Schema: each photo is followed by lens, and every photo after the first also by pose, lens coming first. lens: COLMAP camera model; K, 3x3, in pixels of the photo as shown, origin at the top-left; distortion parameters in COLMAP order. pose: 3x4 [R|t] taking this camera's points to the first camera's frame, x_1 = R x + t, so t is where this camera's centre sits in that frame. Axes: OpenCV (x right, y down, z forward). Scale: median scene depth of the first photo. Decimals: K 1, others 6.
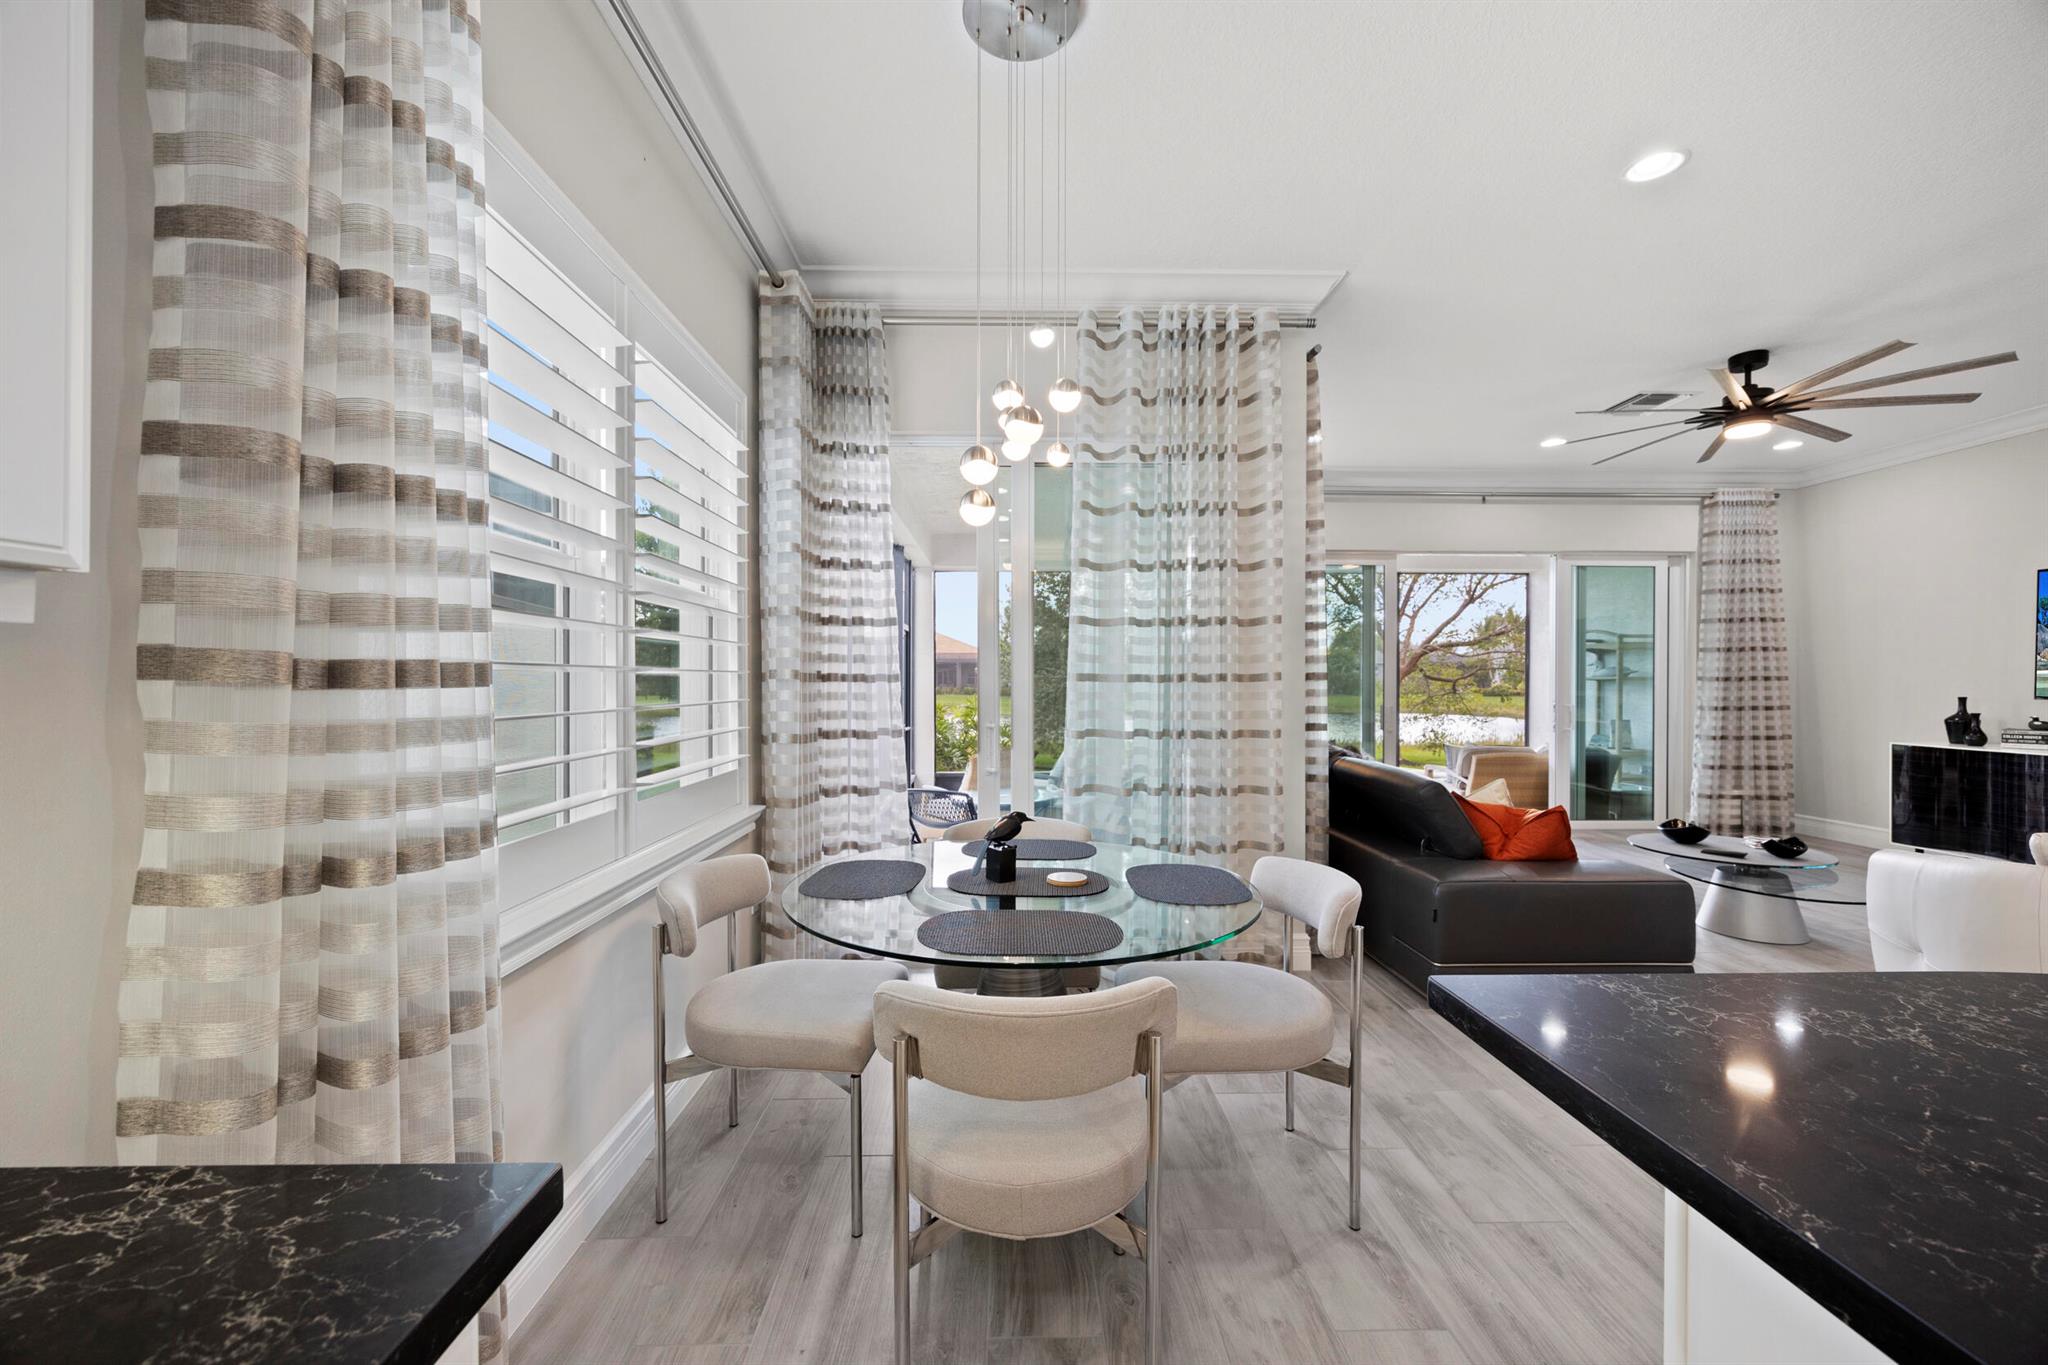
lens RADIAL K [[779.8, 0, 1021.4], [0, 779.8, 682.5], [0, 0, 1]] dist [-0.004967, 0.000613]
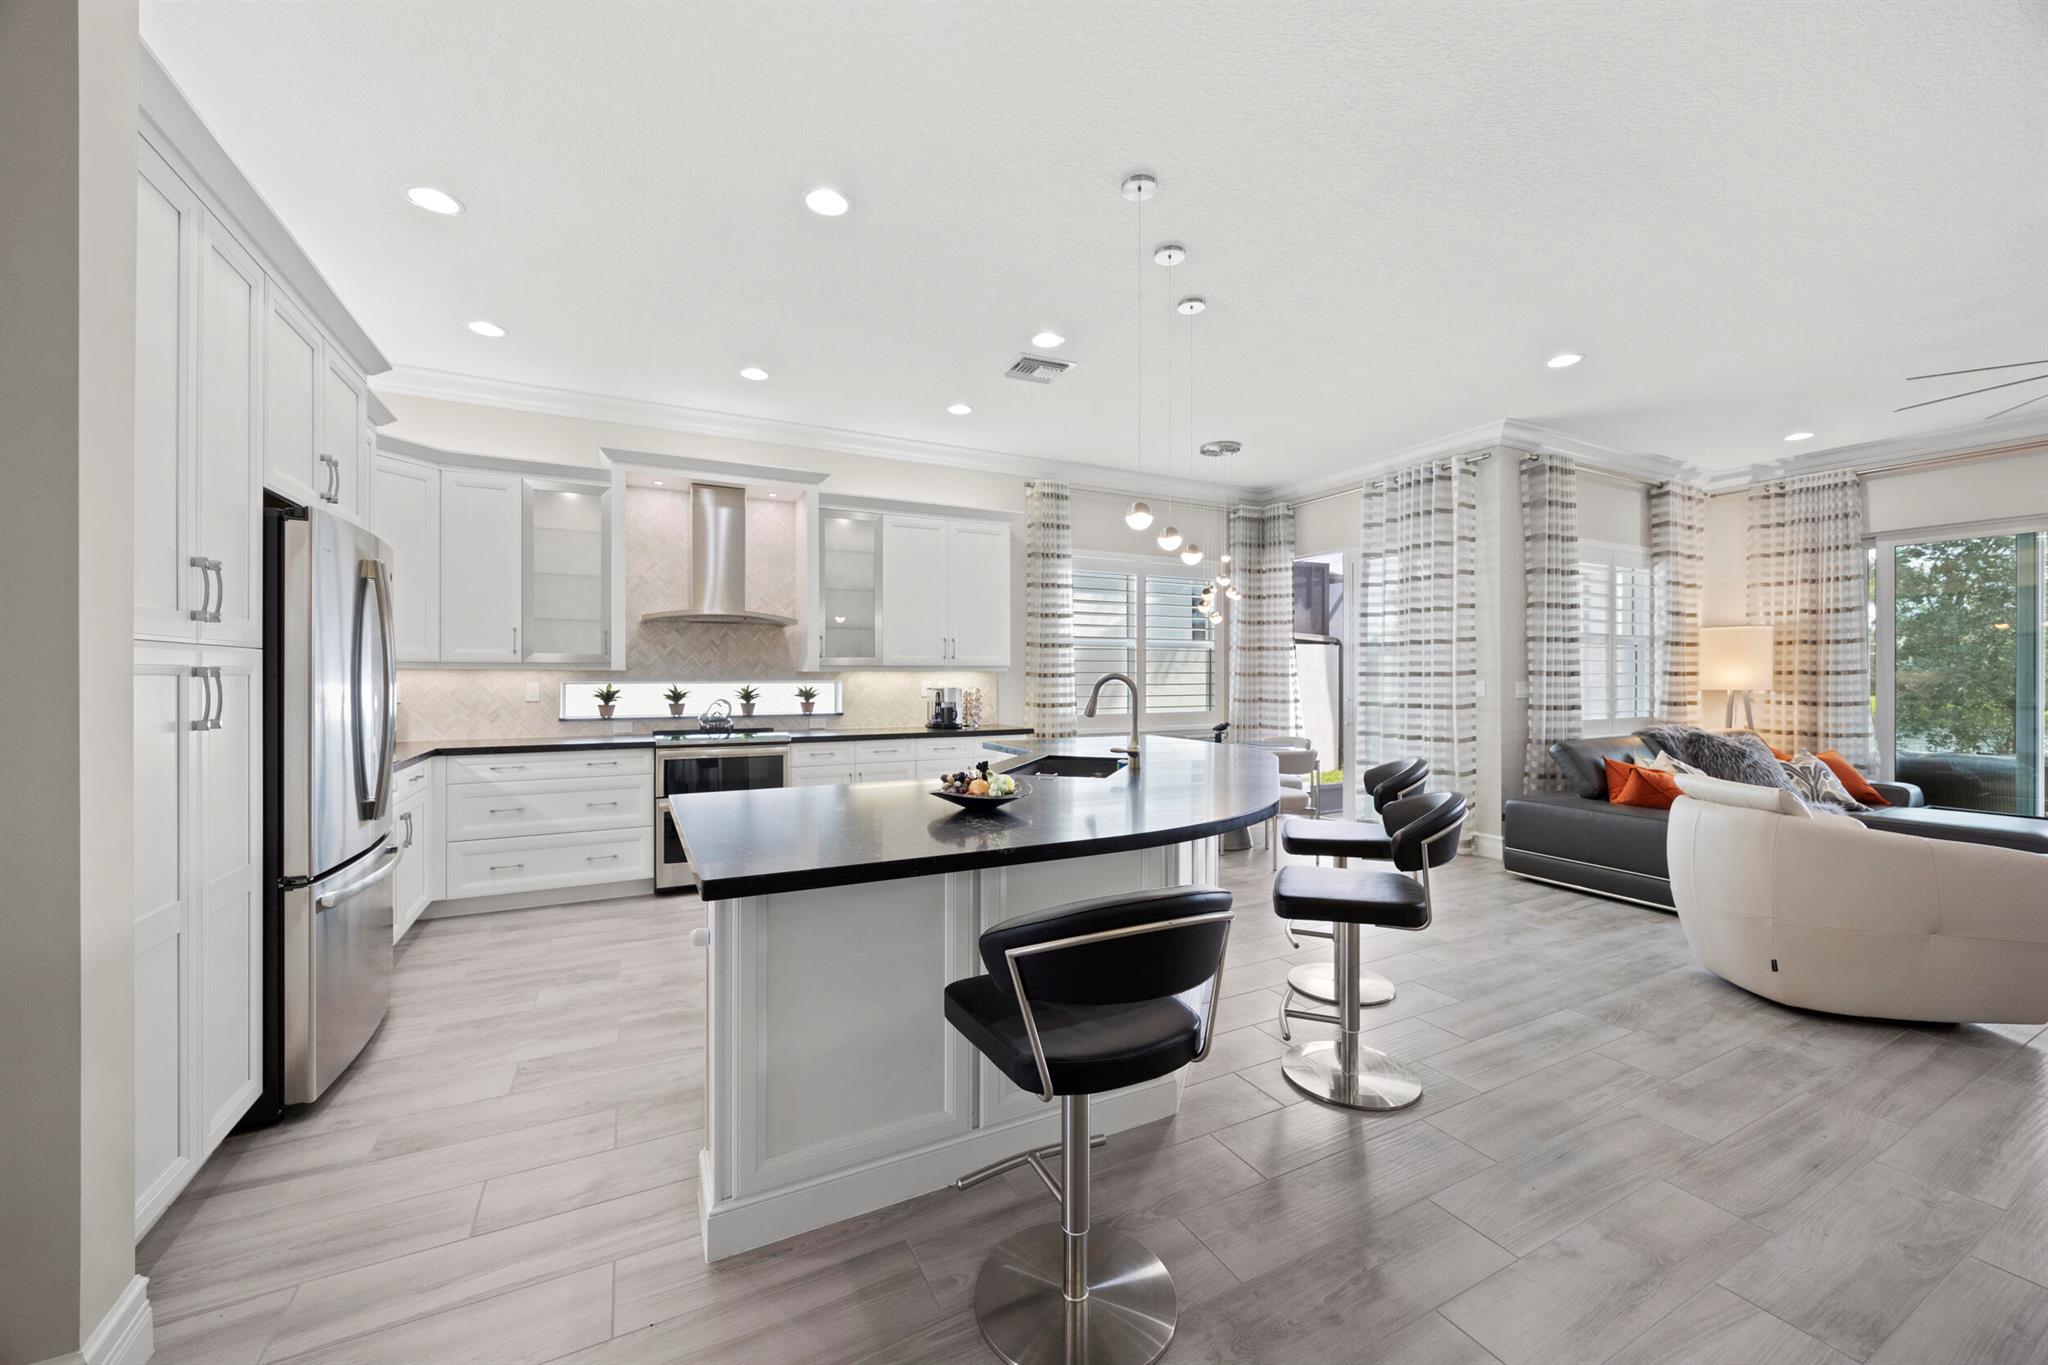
lens RADIAL K [[779.8, 0, 1023.6], [0, 779.8, 676.8], [0, 0, 1]] dist [-0.004967, 0.000613]
pose [[0.442363, -0.000280, -0.896836, 0.890280], [0.000000, 1.000000, -0.000312, -0.000530], [0.896836, 0.000138, 0.442363, -0.371308]]
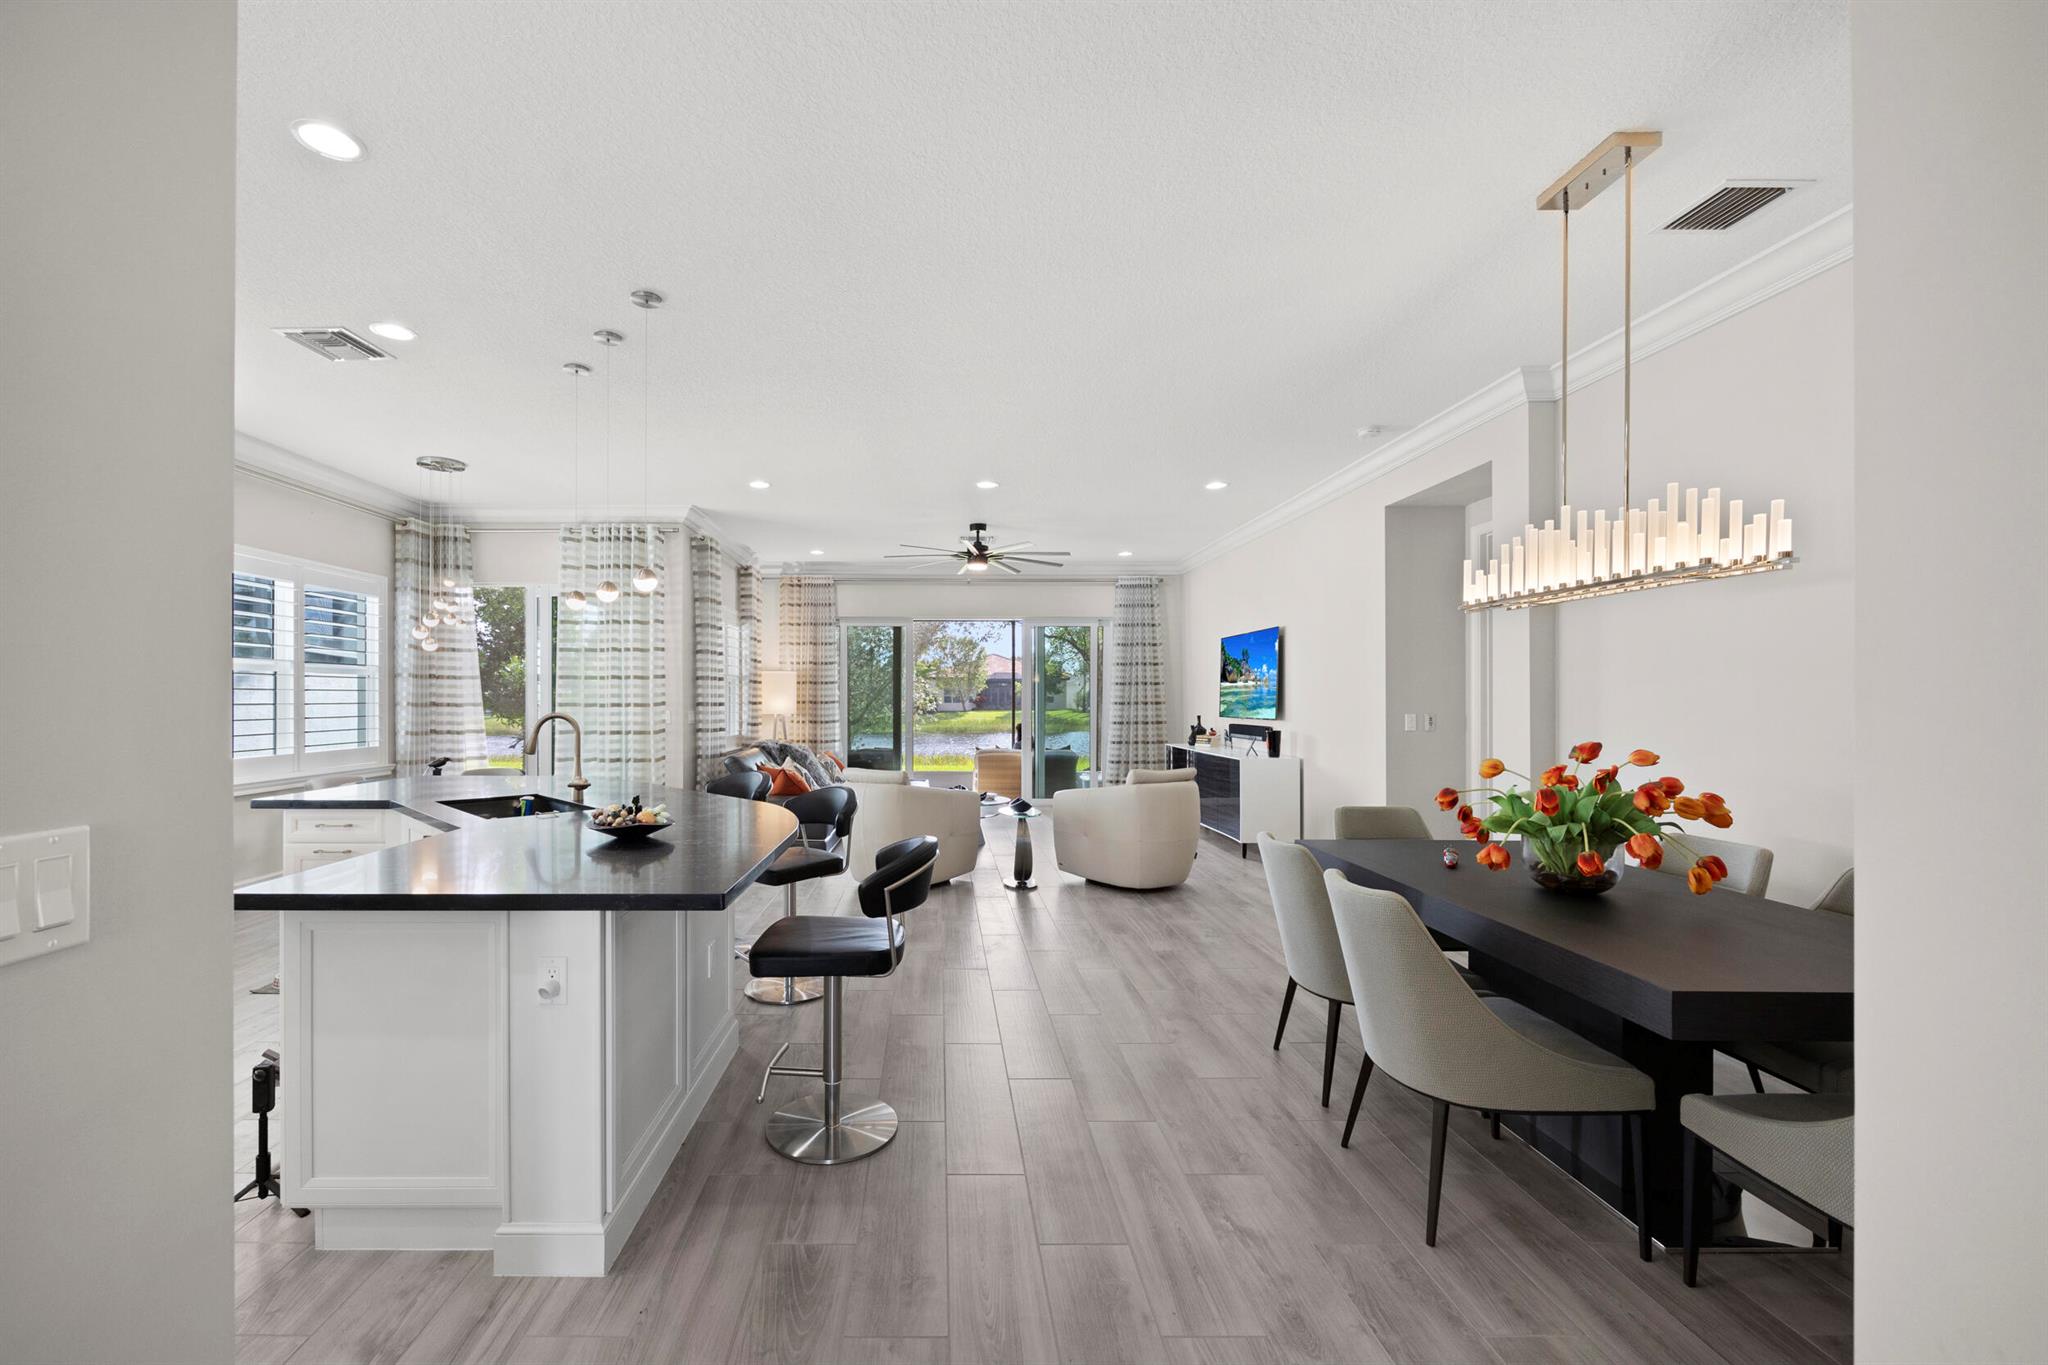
lens RADIAL K [[821.0, 0, 933.3], [0, 821.0, 692.0], [0, 0, 1]] dist [-0.000073, -0.000120]
pose [[0.999752, 0.000929, -0.022230, 0.693663], [-0.001133, 0.999958, -0.009132, -0.013589], [0.022221, 0.009154, 0.999711, -0.714733]]
